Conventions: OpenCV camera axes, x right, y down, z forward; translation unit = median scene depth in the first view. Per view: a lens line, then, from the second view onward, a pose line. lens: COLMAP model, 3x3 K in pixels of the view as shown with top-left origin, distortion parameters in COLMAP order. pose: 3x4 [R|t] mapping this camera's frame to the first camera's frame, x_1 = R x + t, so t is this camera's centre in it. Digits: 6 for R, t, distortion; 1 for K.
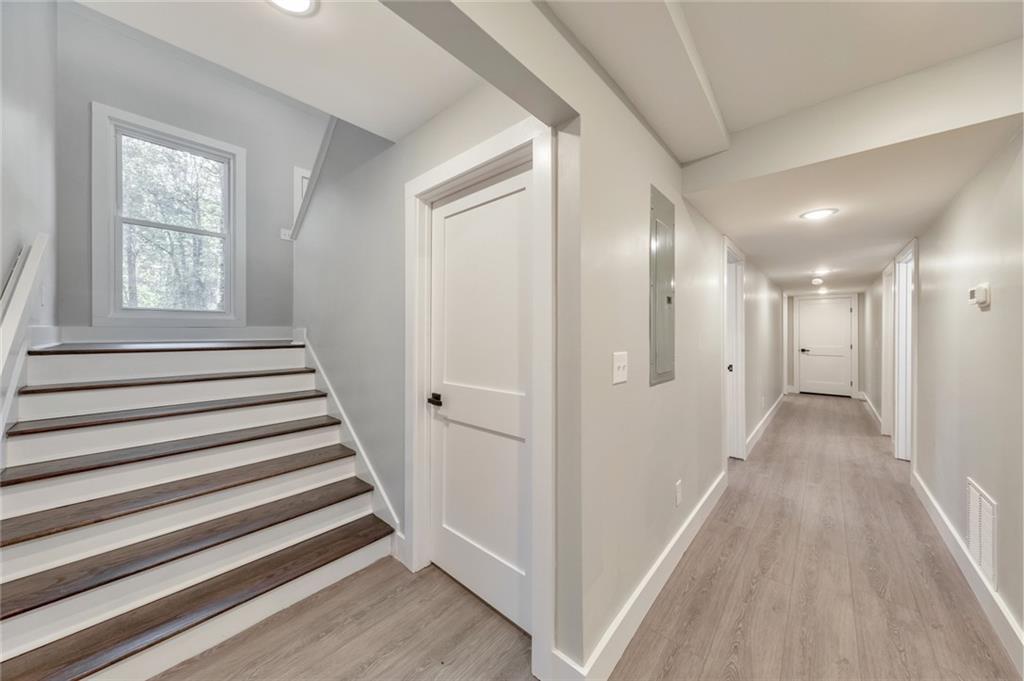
lens RADIAL K [[348.2, 0, 514.6], [0, 348.2, 332.0], [0, 0, 1]] dist [0.003215, -0.000073]
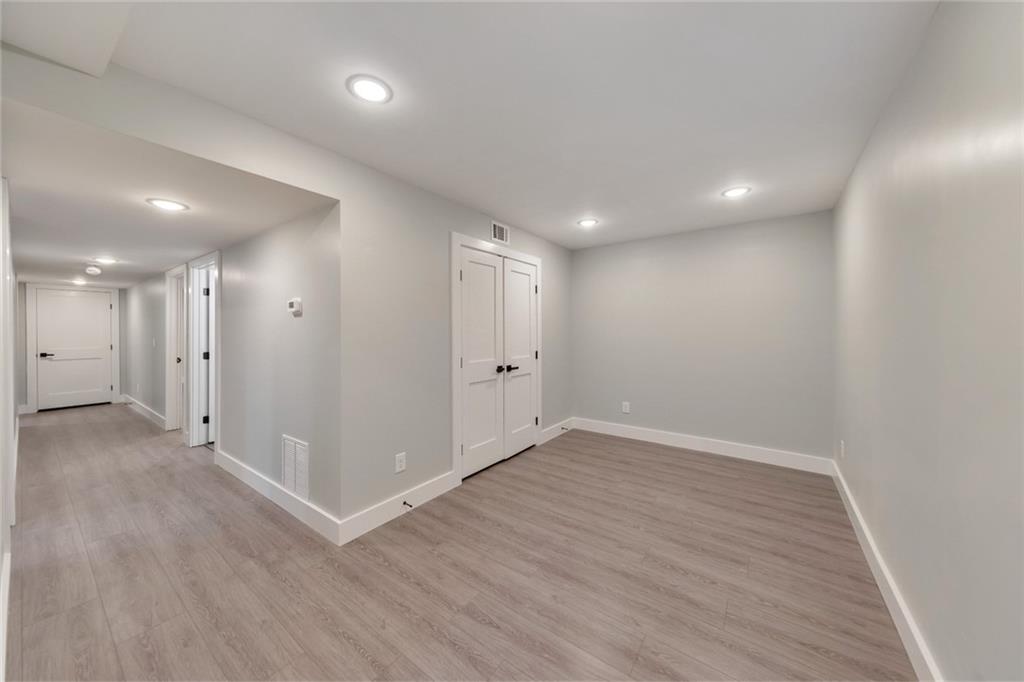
lens RADIAL K [[348.2, 0, 515.4], [0, 348.2, 335.2], [0, 0, 1]] dist [0.003215, -0.000073]
pose [[-0.096136, -0.017474, 0.995215, -0.138873], [0.003388, 0.999834, 0.017882, -0.005188], [-0.995362, 0.005090, -0.096061, 0.163758]]
